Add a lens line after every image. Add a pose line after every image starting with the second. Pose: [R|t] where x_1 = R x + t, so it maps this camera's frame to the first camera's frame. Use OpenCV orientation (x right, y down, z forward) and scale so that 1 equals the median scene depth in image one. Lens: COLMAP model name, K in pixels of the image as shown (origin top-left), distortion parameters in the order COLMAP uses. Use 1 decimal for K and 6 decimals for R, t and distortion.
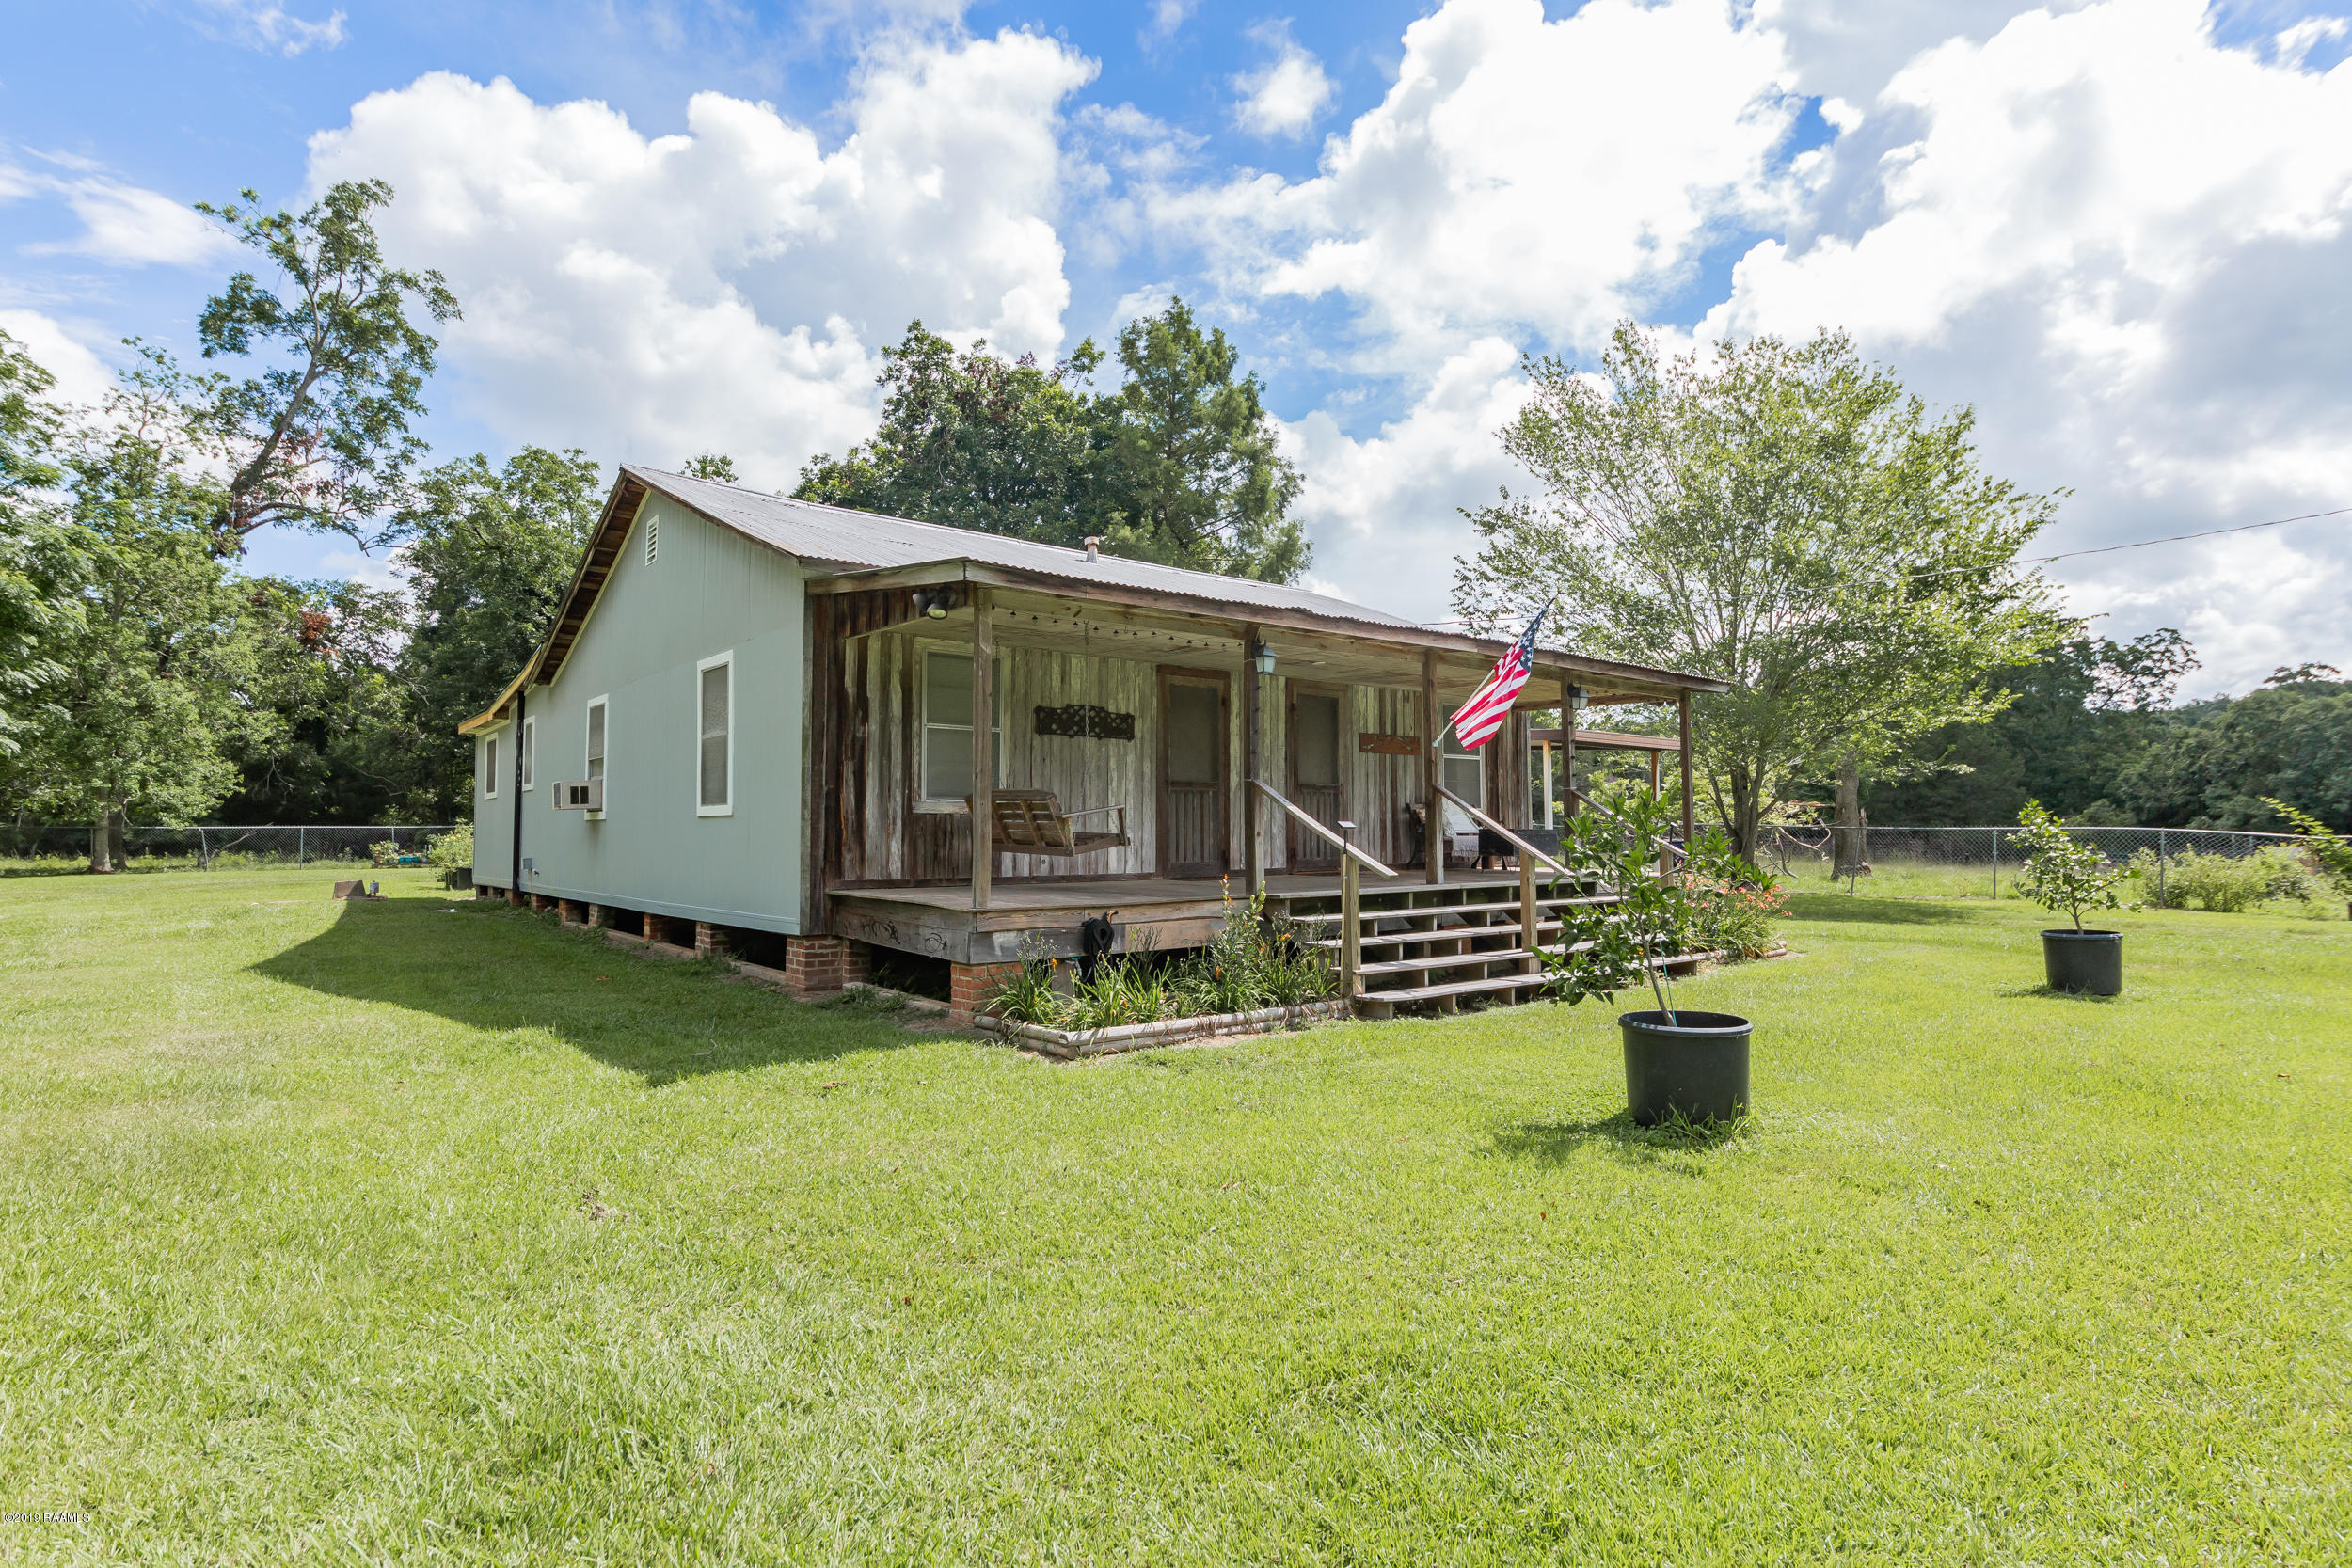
lens RADIAL K [[1187.0, 0, 1176.0], [0, 1187.0, 784.0], [0, 0, 1]] dist [-0.004658, -0.000618]
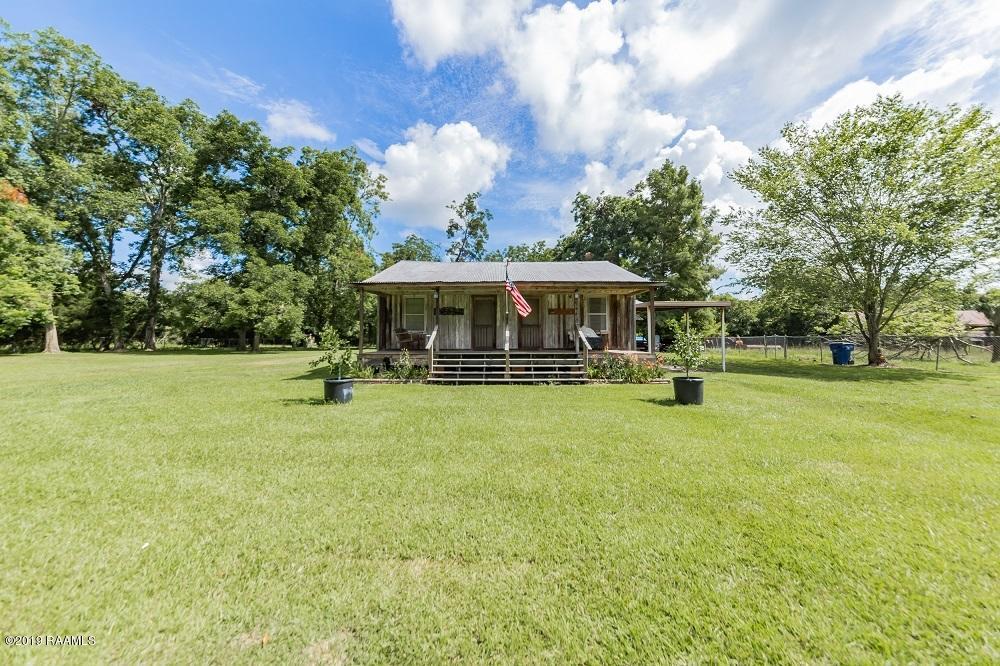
lens RADIAL K [[351.8, 0, 500.2], [0, 351.8, 331.1], [0, 0, 1]] dist [0.006062, 0.000078]
pose [[0.766240, -0.015831, -0.642360, 0.681299], [0.023648, 0.999714, 0.003569, 0.013086], [0.642120, -0.017925, 0.766395, 0.149315]]
